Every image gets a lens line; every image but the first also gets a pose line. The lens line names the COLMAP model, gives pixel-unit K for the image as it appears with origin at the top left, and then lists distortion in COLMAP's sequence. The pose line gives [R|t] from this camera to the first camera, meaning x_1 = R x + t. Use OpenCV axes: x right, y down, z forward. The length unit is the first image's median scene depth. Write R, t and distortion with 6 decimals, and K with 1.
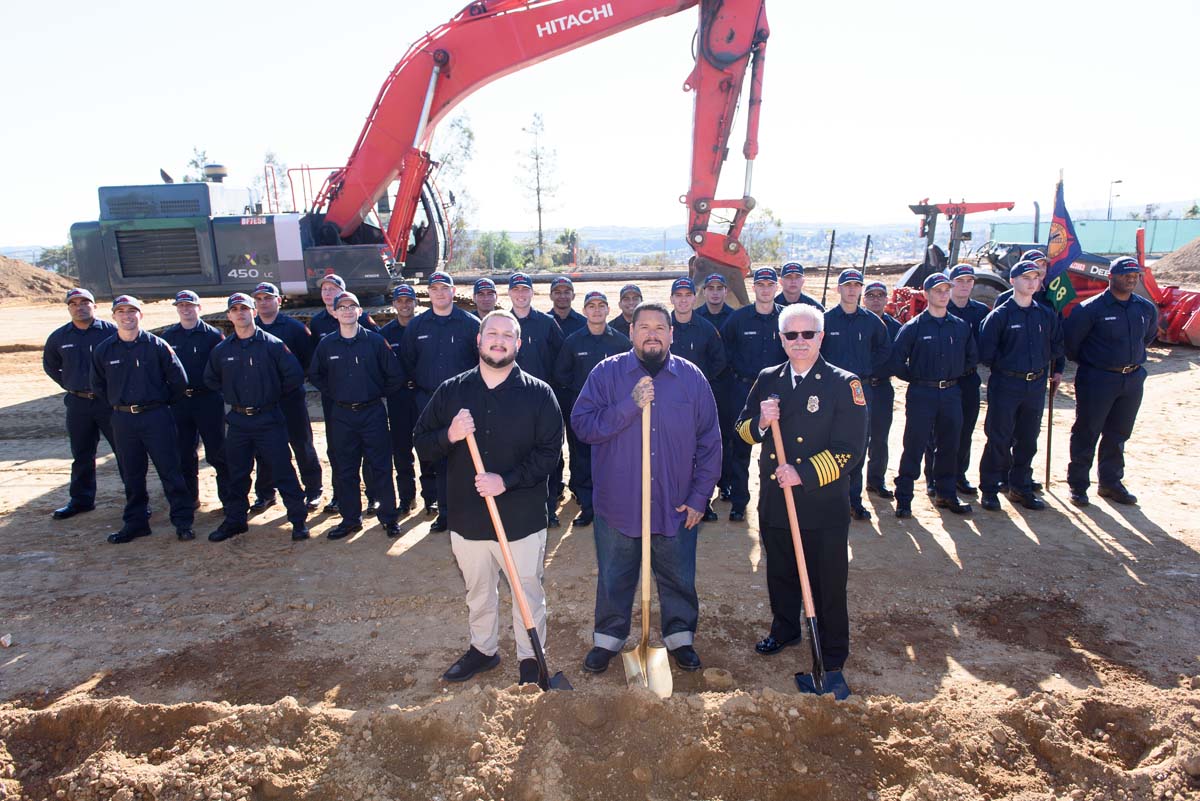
lens RADIAL K [[811.1, 0, 601.8], [0, 811.1, 406.2], [0, 0, 1]] dist [0.000945, -0.001557]
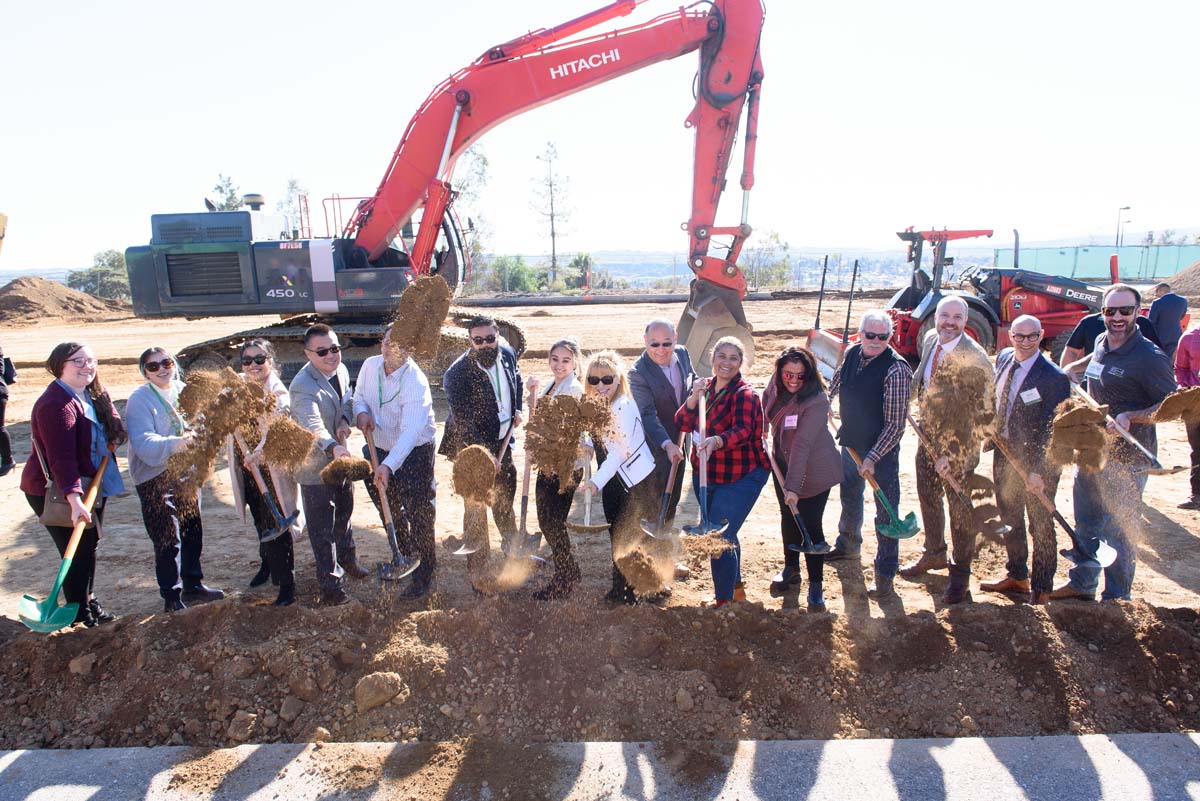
lens RADIAL K [[811.1, 0, 601.8], [0, 811.1, 406.2], [0, 0, 1]] dist [0.000945, -0.001557]
pose [[0.999854, 0.005775, -0.016071, 0.009145], [-0.006233, 0.999572, -0.028594, 0.016002], [0.015899, 0.028690, 0.999462, -0.076403]]
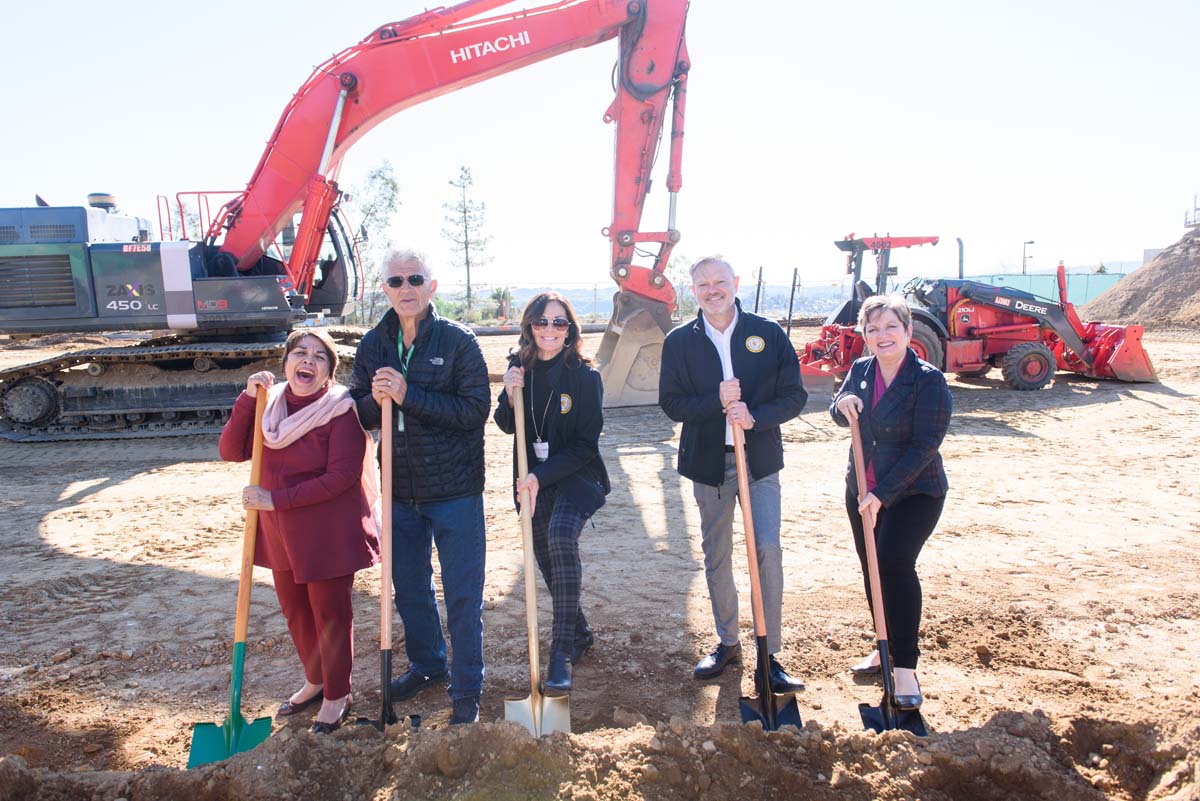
lens RADIAL K [[821.3, 0, 600.1], [0, 821.3, 406.1], [0, 0, 1]] dist [0.008321, -0.004429]
pose [[0.997010, -0.009251, 0.076720, 0.017057], [0.015044, 0.997050, -0.075270, 0.024960], [-0.075797, 0.076199, 0.994208, 0.046982]]
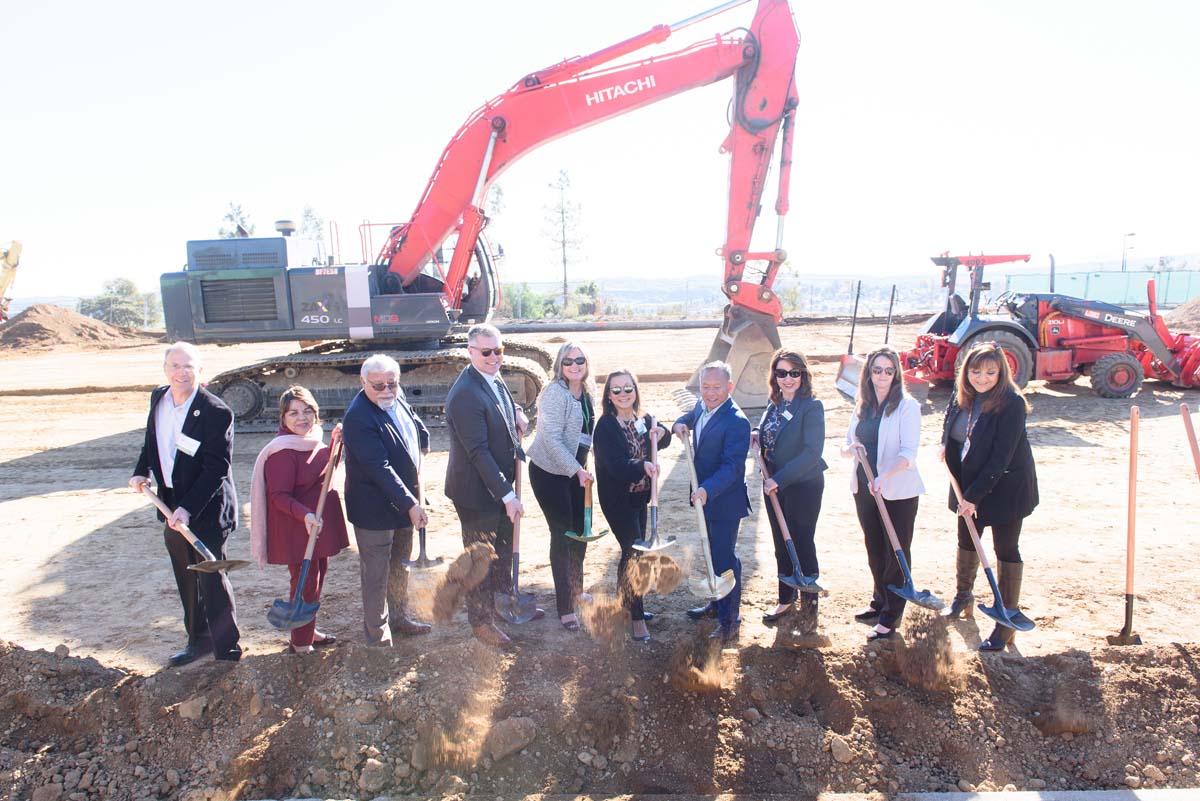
lens RADIAL K [[811.1, 0, 601.8], [0, 811.1, 406.2], [0, 0, 1]] dist [0.000945, -0.001557]
pose [[0.999828, 0.003624, -0.018197, -0.035814], [-0.004726, 0.998135, -0.060868, 0.015441], [0.017942, 0.060944, 0.997980, -0.064245]]
